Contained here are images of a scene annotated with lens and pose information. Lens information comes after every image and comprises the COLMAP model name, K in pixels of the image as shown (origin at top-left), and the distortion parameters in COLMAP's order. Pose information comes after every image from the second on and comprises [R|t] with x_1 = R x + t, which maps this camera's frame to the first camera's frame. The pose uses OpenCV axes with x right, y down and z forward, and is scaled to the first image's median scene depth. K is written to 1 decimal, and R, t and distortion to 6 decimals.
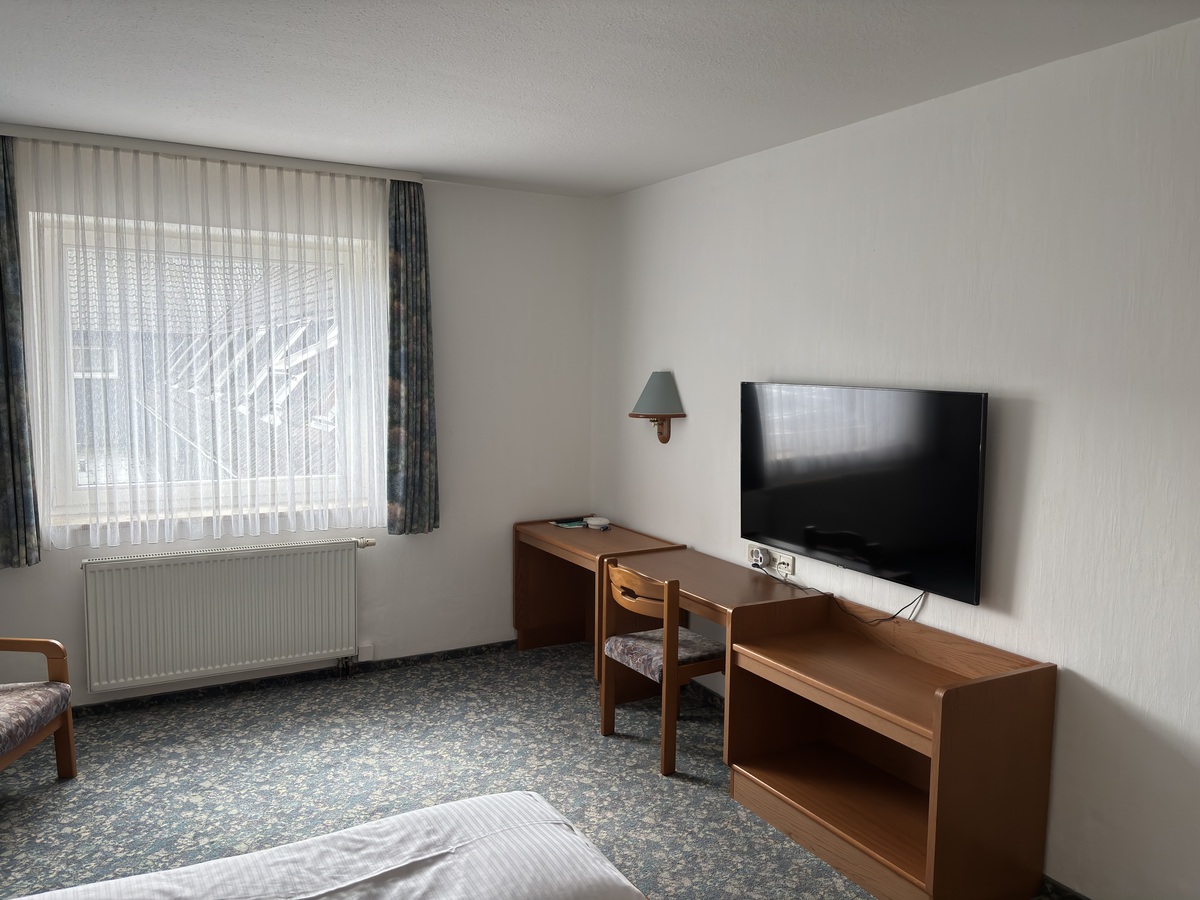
lens RADIAL K [[896.8, 0, 596.6], [0, 896.8, 449.2], [0, 0, 1]] dist [-0.010534, -0.010489]
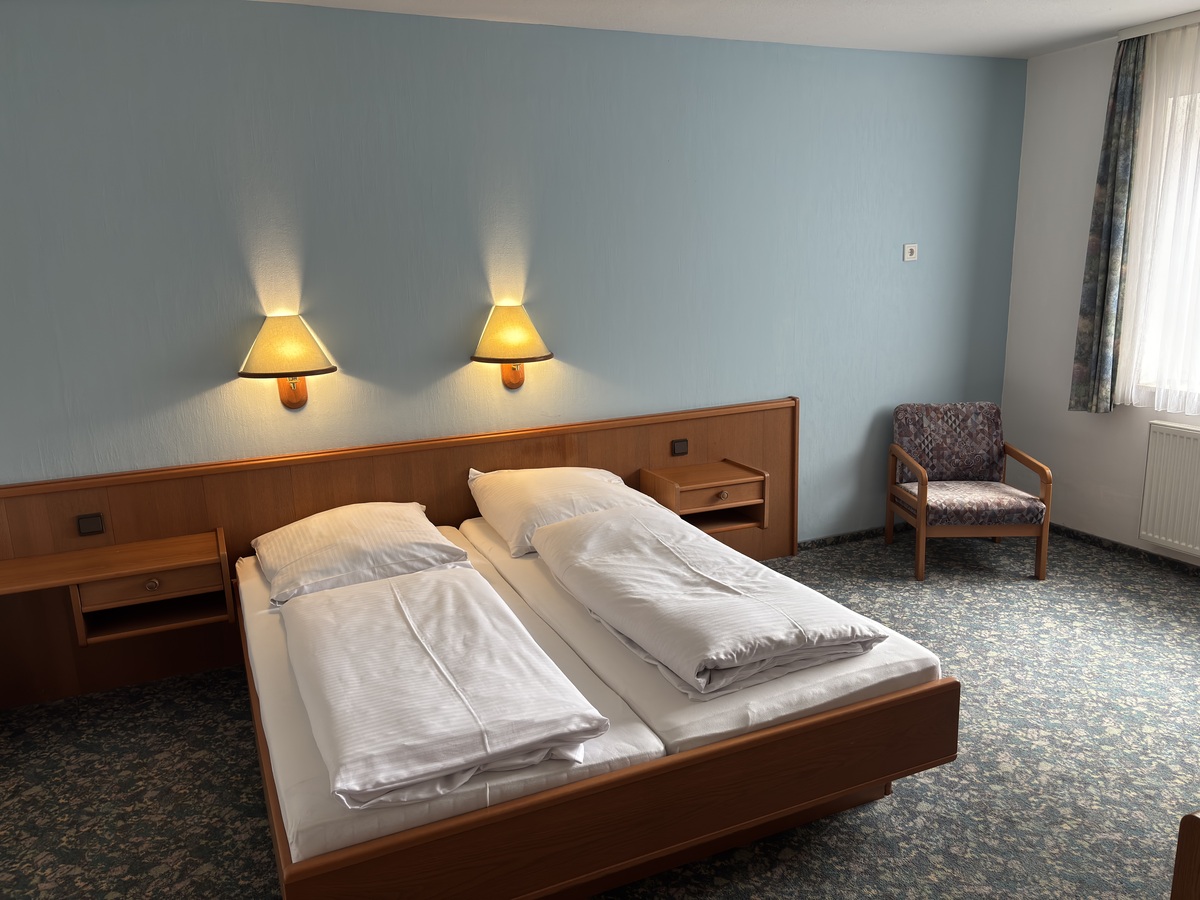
lens RADIAL K [[896.8, 0, 597.0], [0, 896.8, 452.6], [0, 0, 1]] dist [-0.010534, -0.010489]
pose [[-0.104906, 0.207727, -0.972545, 0.659464], [-0.062985, 0.974590, 0.214958, -0.035018], [0.992486, 0.083806, -0.089157, 0.480726]]
